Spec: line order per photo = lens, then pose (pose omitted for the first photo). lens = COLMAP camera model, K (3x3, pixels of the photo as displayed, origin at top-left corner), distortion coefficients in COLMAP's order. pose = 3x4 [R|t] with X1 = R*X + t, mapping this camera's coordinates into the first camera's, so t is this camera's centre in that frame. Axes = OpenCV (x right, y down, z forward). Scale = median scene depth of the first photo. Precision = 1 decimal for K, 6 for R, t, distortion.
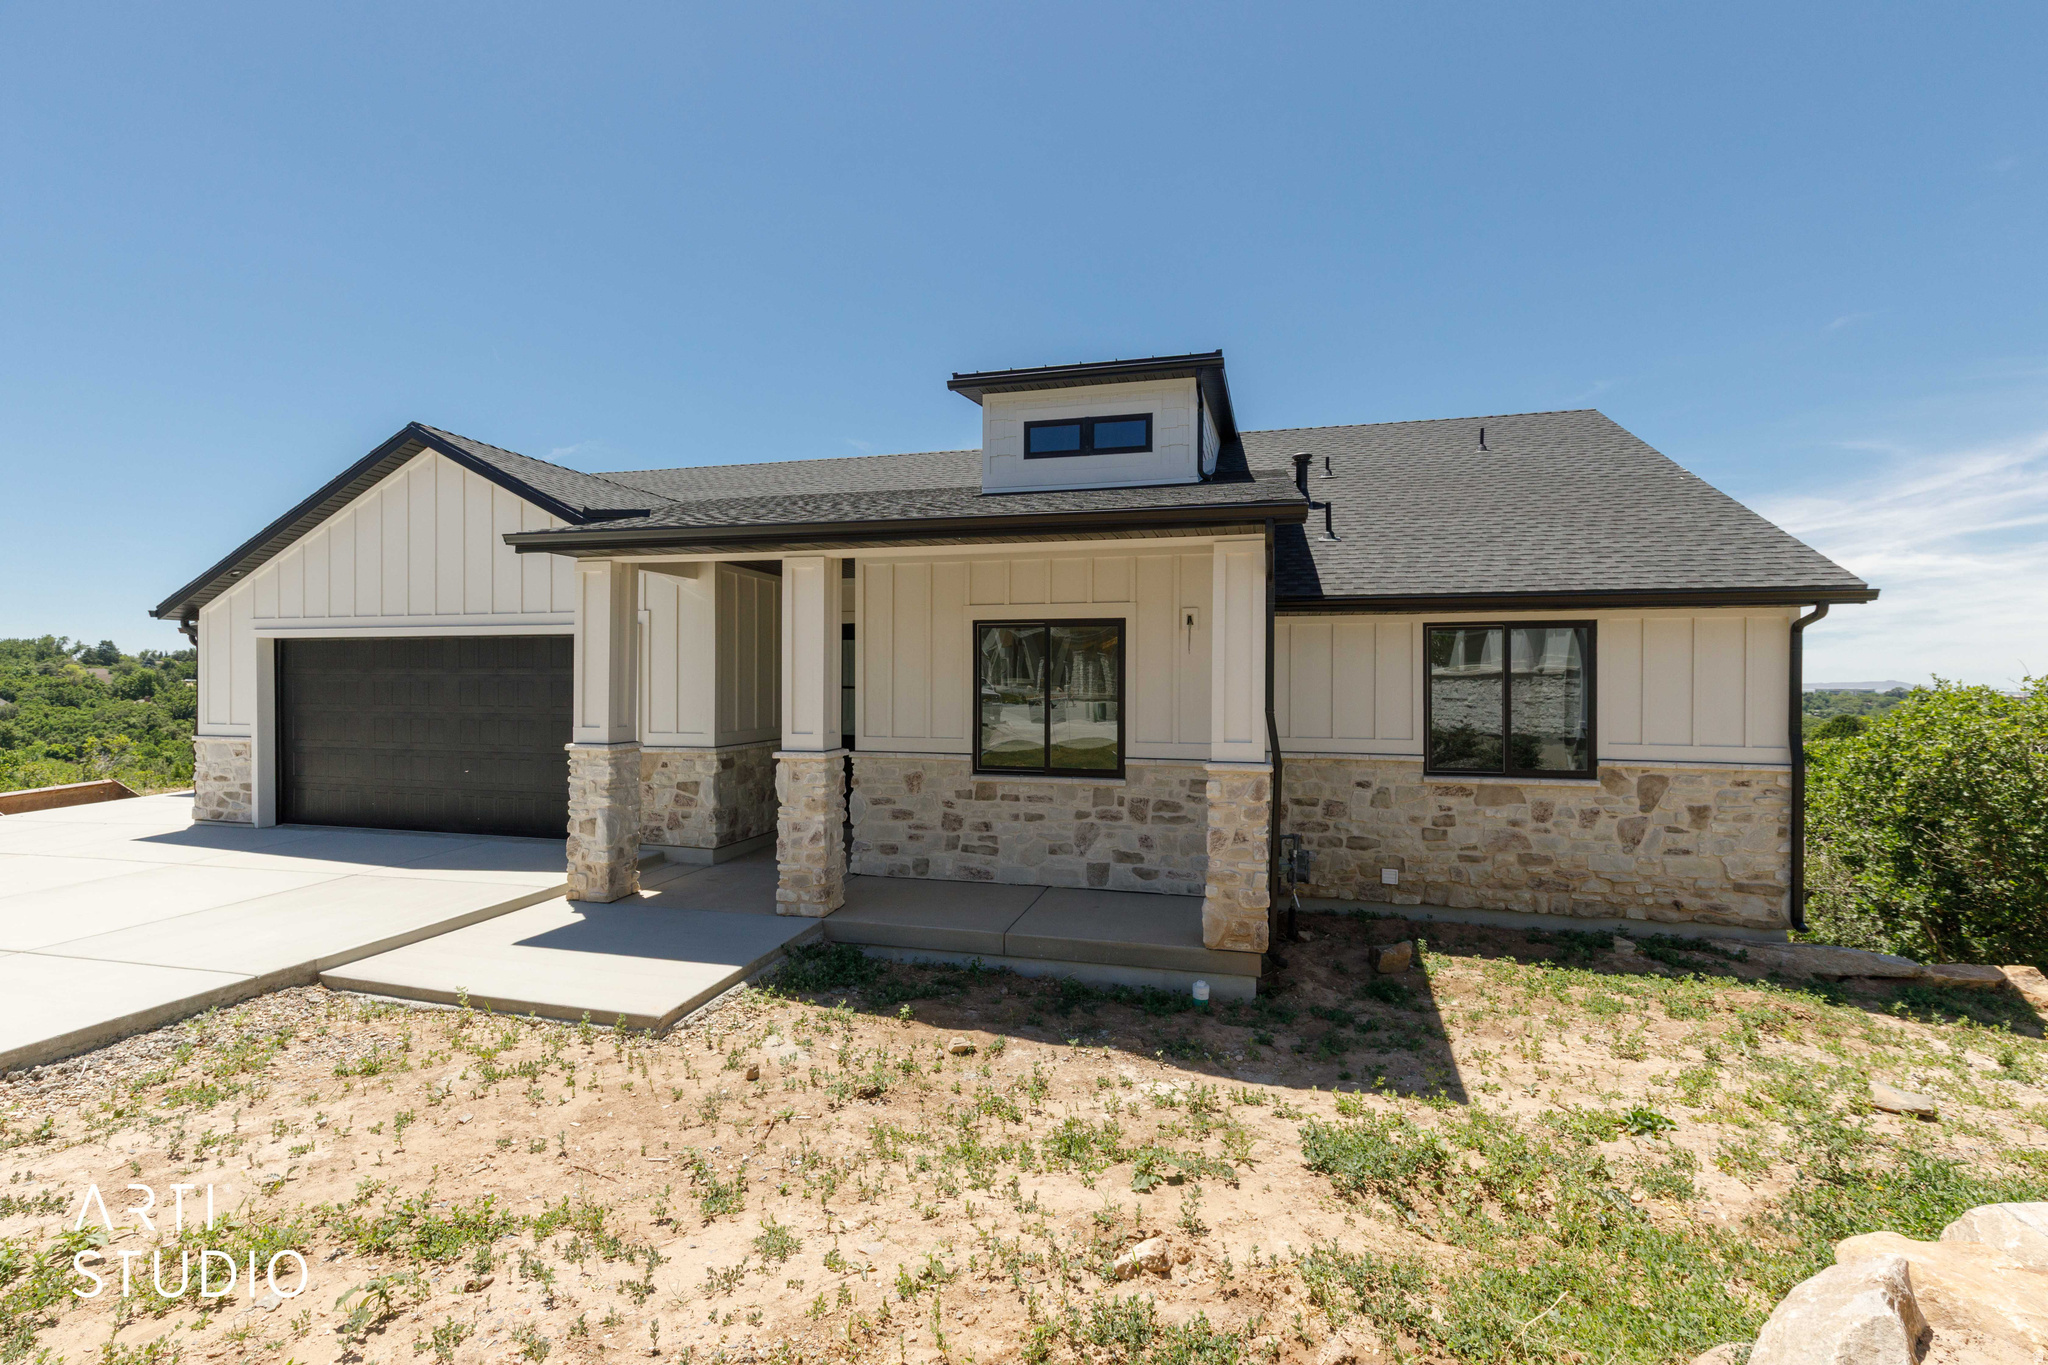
lens RADIAL K [[931.4, 0, 1024.0], [0, 931.4, 682.5], [0, 0, 1]] dist [0.010940, -0.000099]
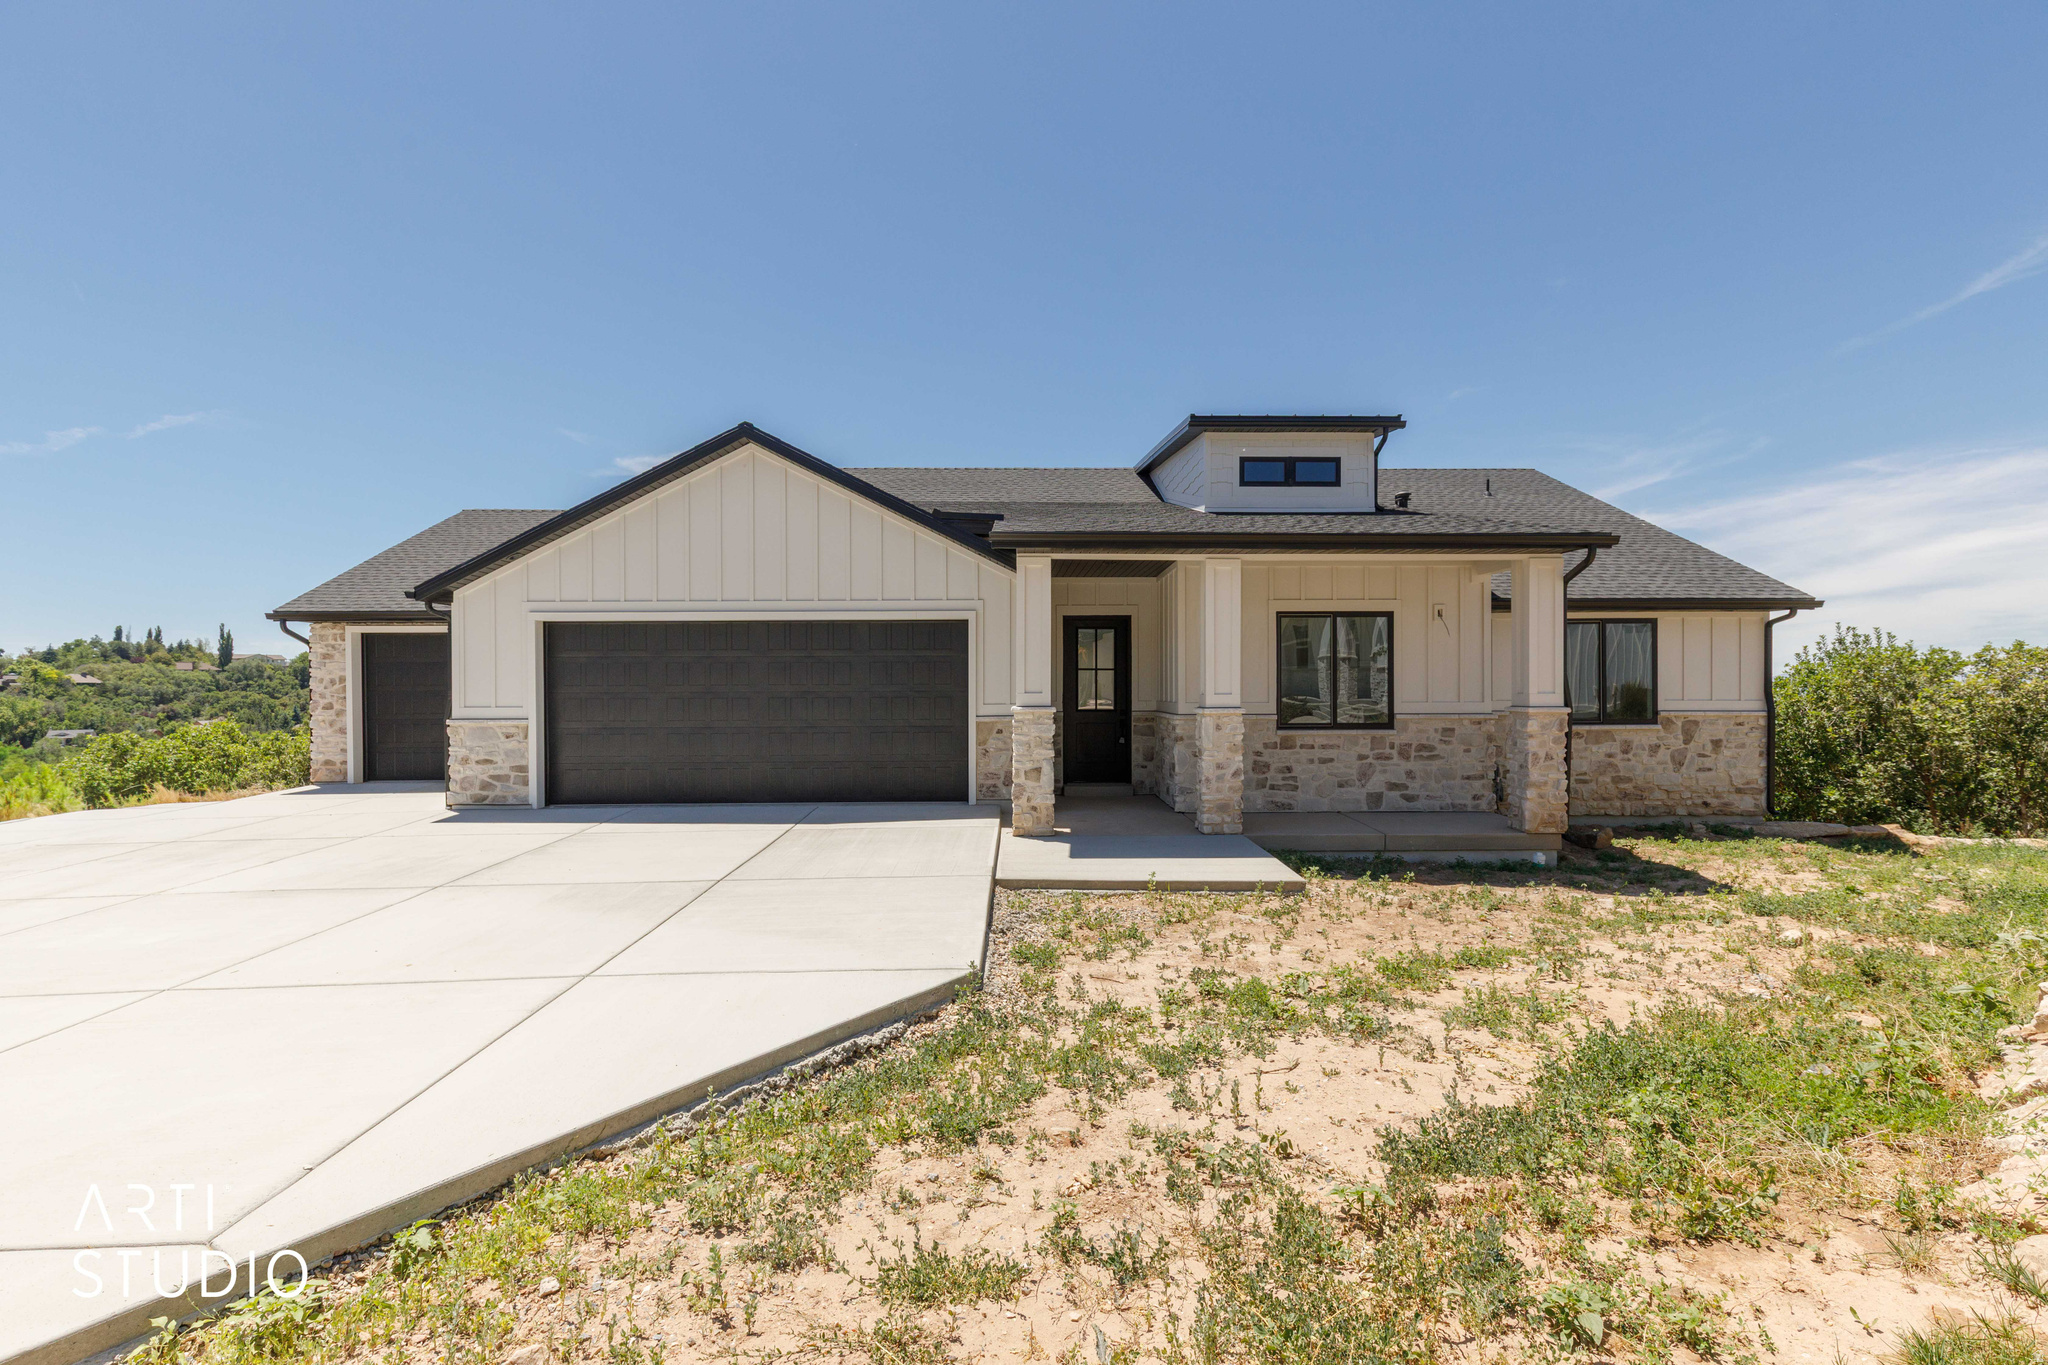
lens RADIAL K [[925.6, 0, 1037.1], [0, 925.6, 695.5], [0, 0, 1]] dist [0.017458, -0.000438]
pose [[0.957484, -0.007936, 0.288379, -0.765601], [0.007678, 0.999968, 0.002026, 0.046234], [-0.288386, 0.000275, 0.957514, -0.146691]]
